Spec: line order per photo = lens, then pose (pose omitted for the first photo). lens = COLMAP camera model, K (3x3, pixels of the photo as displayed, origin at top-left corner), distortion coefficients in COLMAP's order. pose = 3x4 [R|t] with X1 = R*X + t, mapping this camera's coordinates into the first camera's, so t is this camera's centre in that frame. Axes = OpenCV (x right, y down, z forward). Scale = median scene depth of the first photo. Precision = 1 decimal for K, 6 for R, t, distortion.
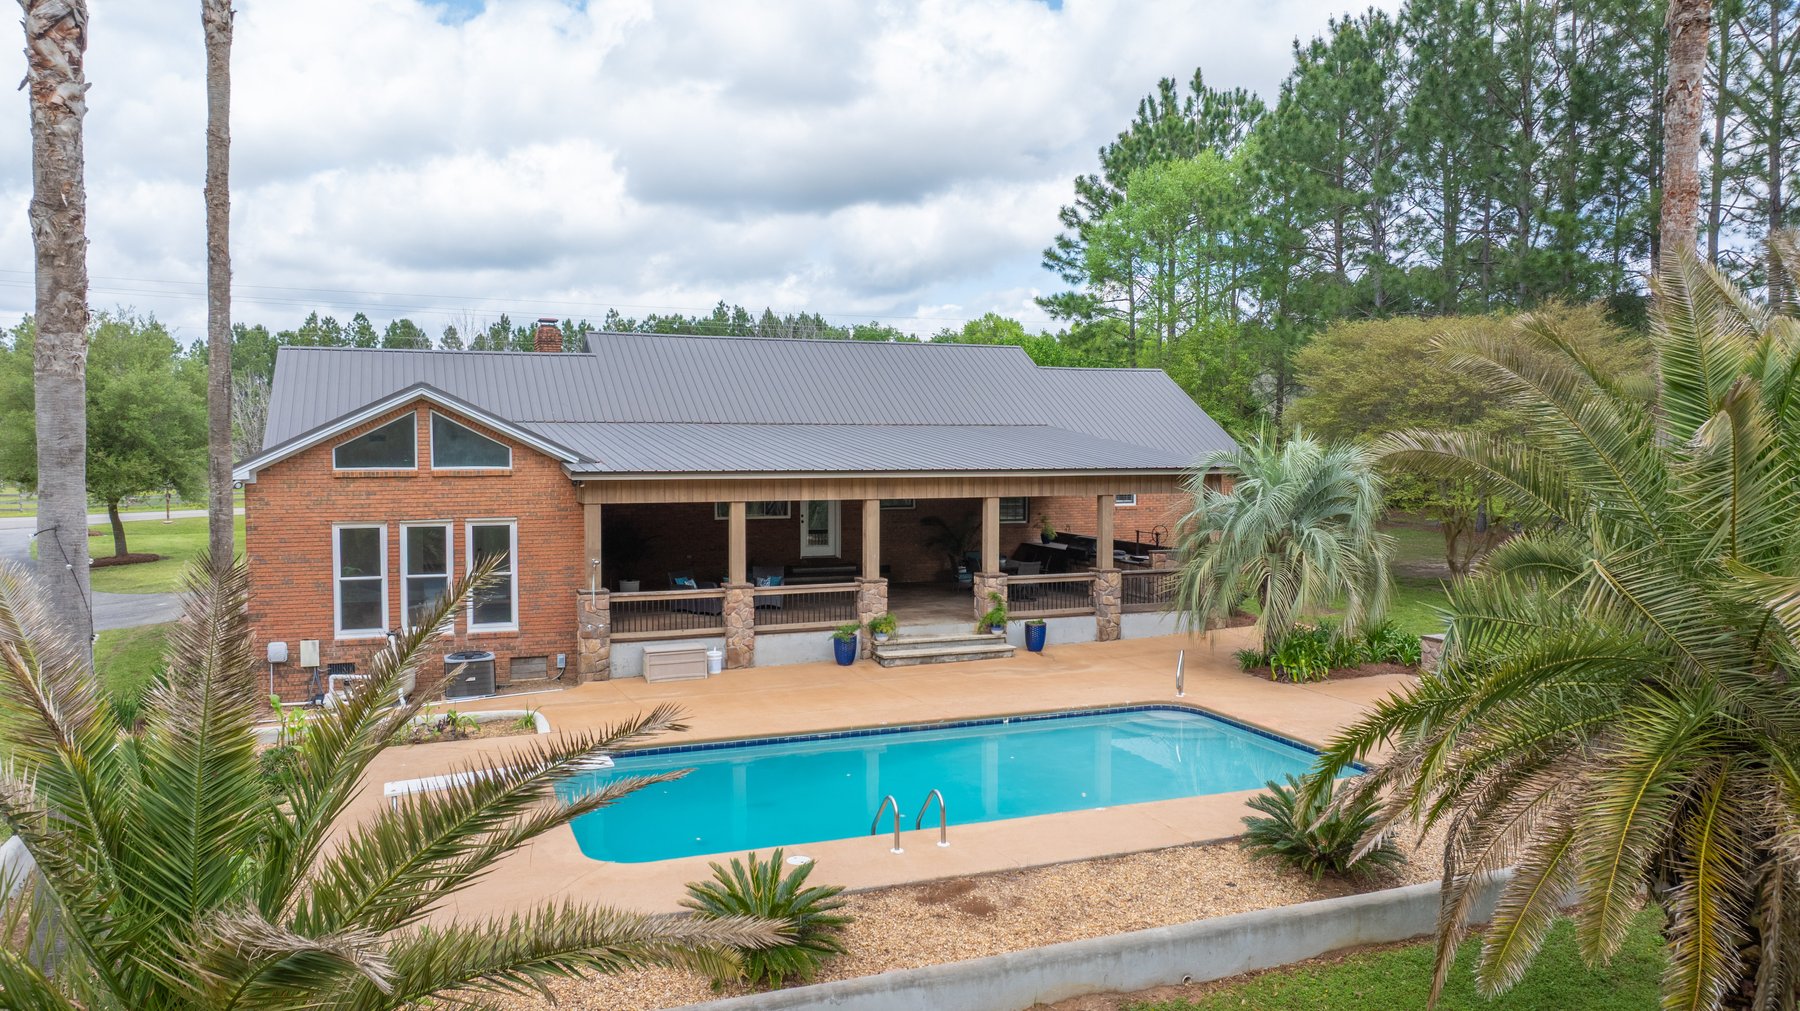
lens RADIAL K [[1270.6, 0, 912.2], [0, 1270.6, 507.8], [0, 0, 1]] dist [-0.008024, 0.000380]
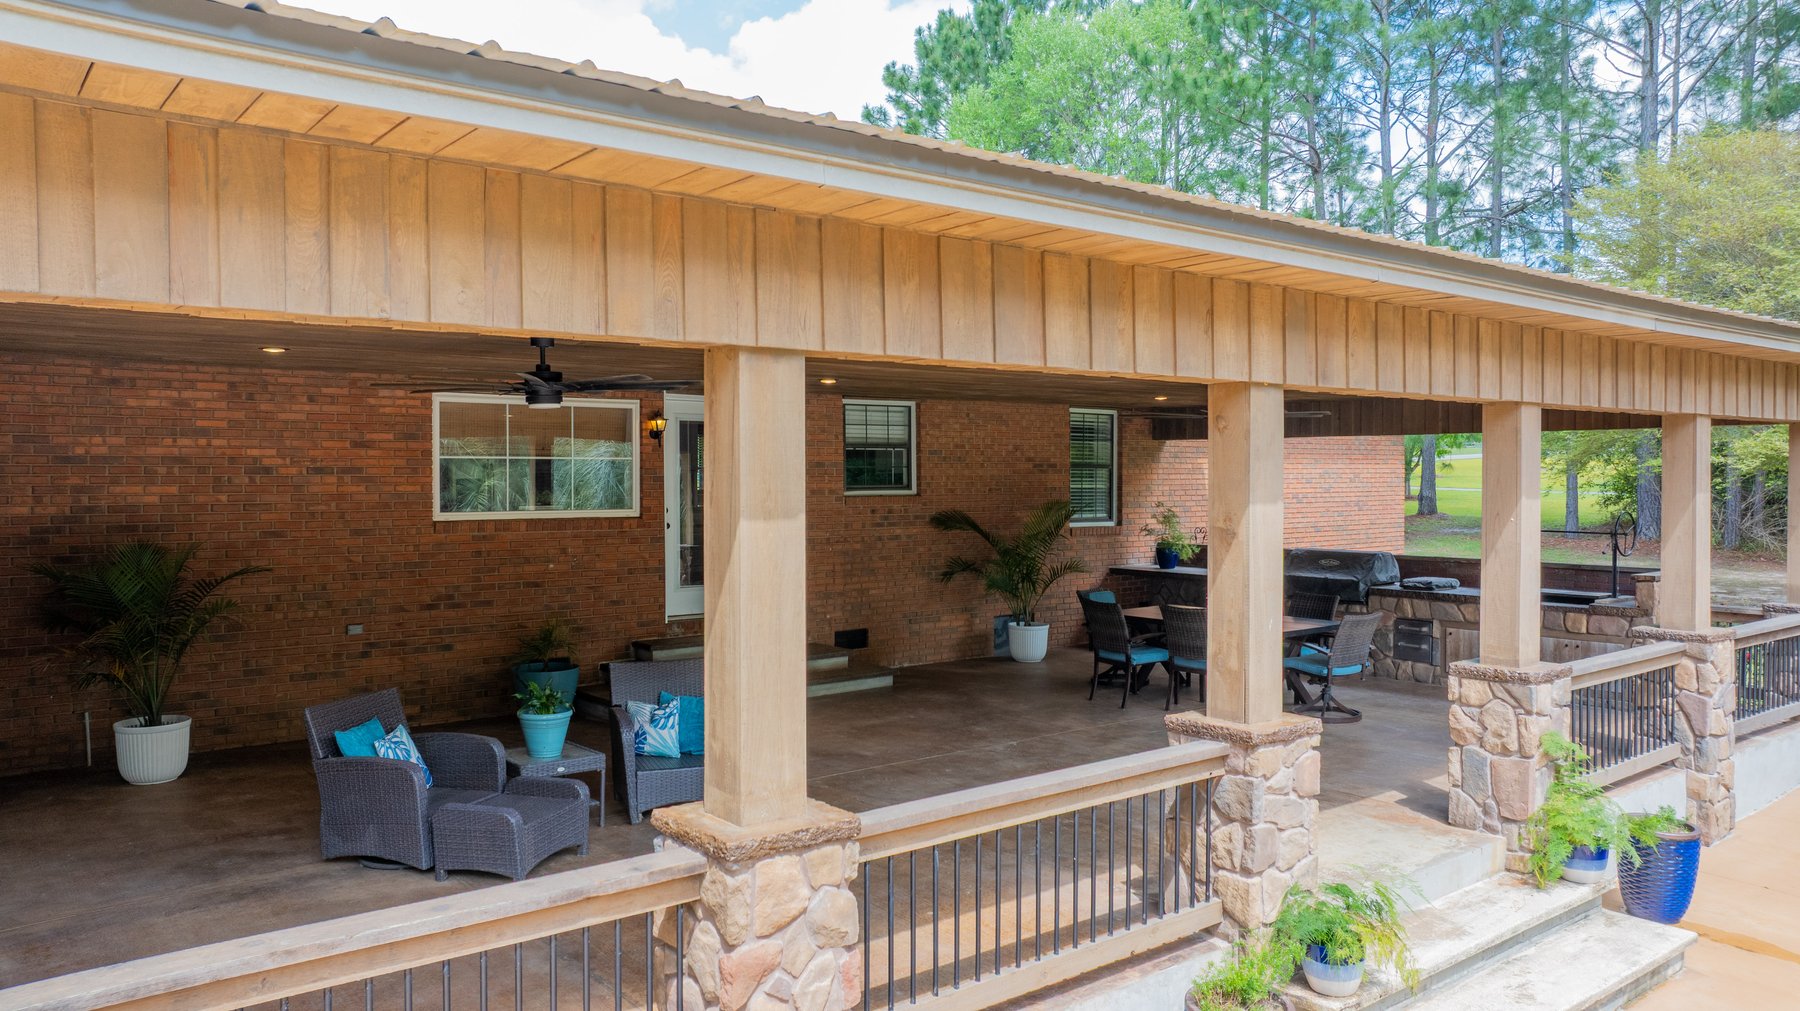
lens RADIAL K [[1259.0, 0, 899.3], [0, 1259.0, 498.8], [0, 0, 1]] dist [-0.035738, 0.038442]
pose [[0.960504, -0.007288, 0.278172, -0.167326], [0.016014, 0.999448, -0.029110, 0.020473], [-0.277807, 0.032415, 0.960090, 0.829494]]
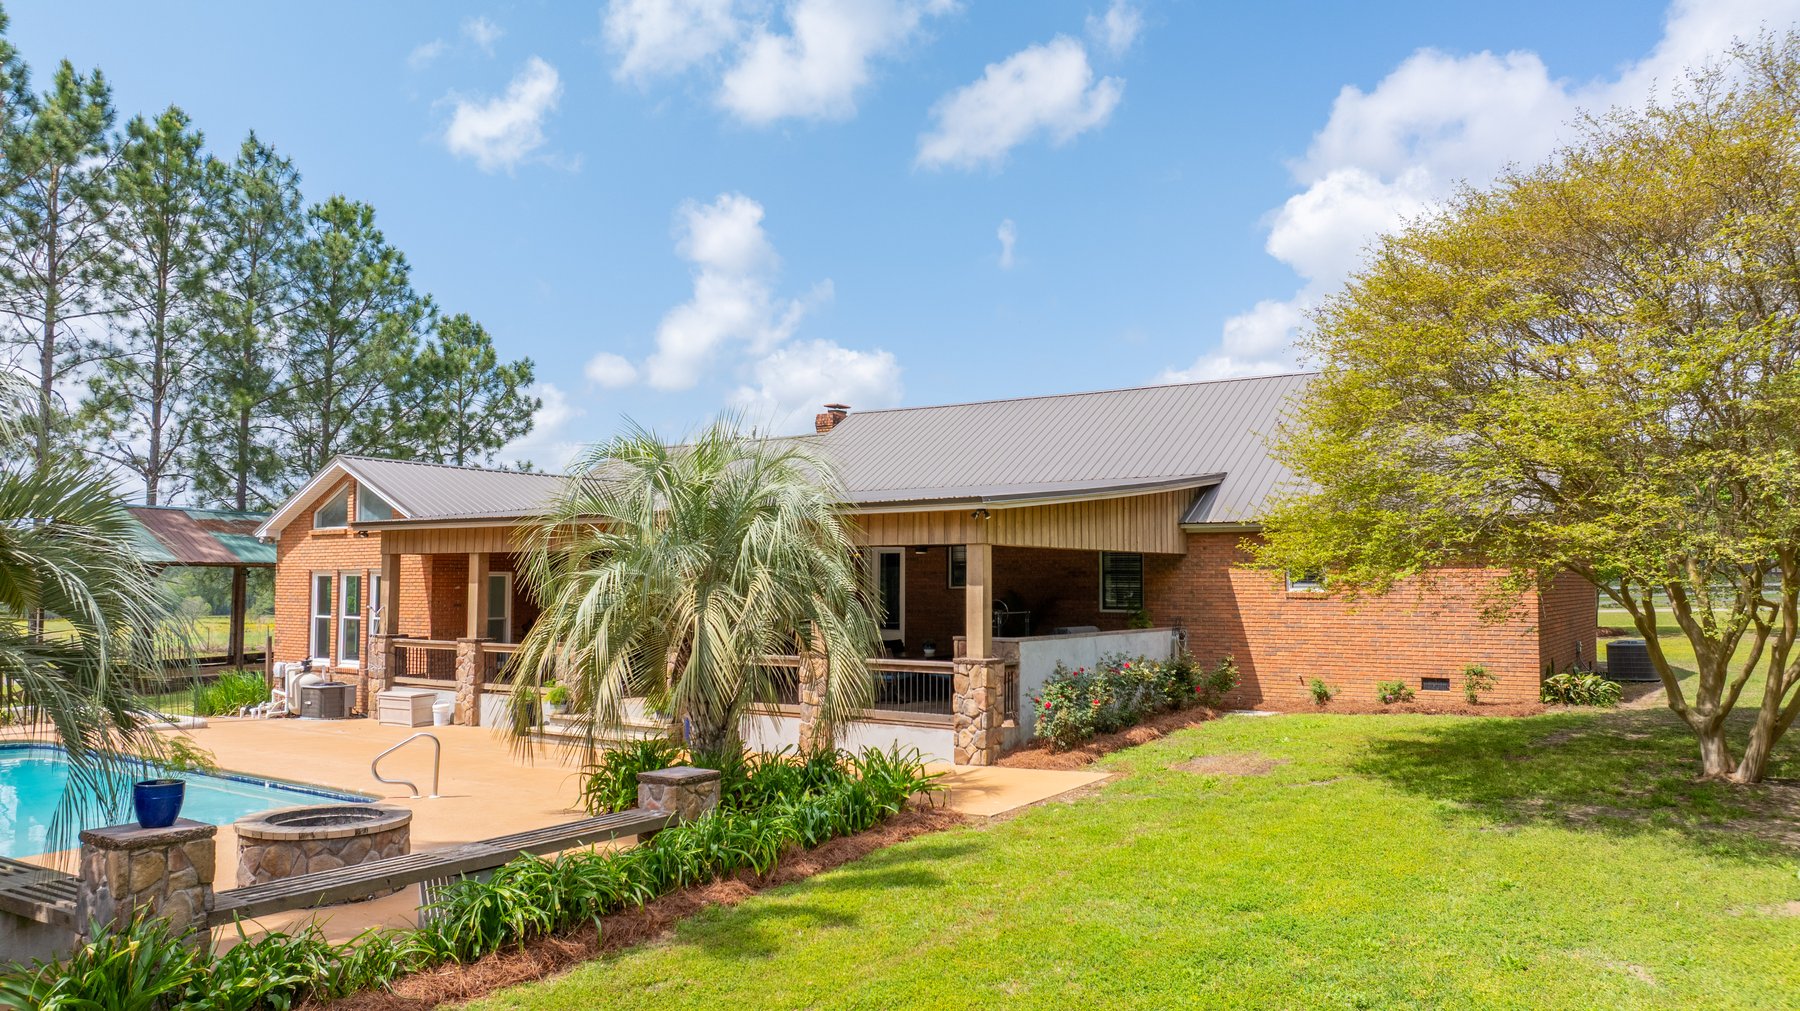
lens RADIAL K [[1270.6, 0, 912.2], [0, 1270.6, 507.8], [0, 0, 1]] dist [-0.008024, 0.000380]
pose [[0.556700, -0.047722, -0.829342, 0.846336], [-0.037798, 0.995859, -0.082676, 0.027791], [0.829854, 0.077373, 0.552591, 0.737062]]
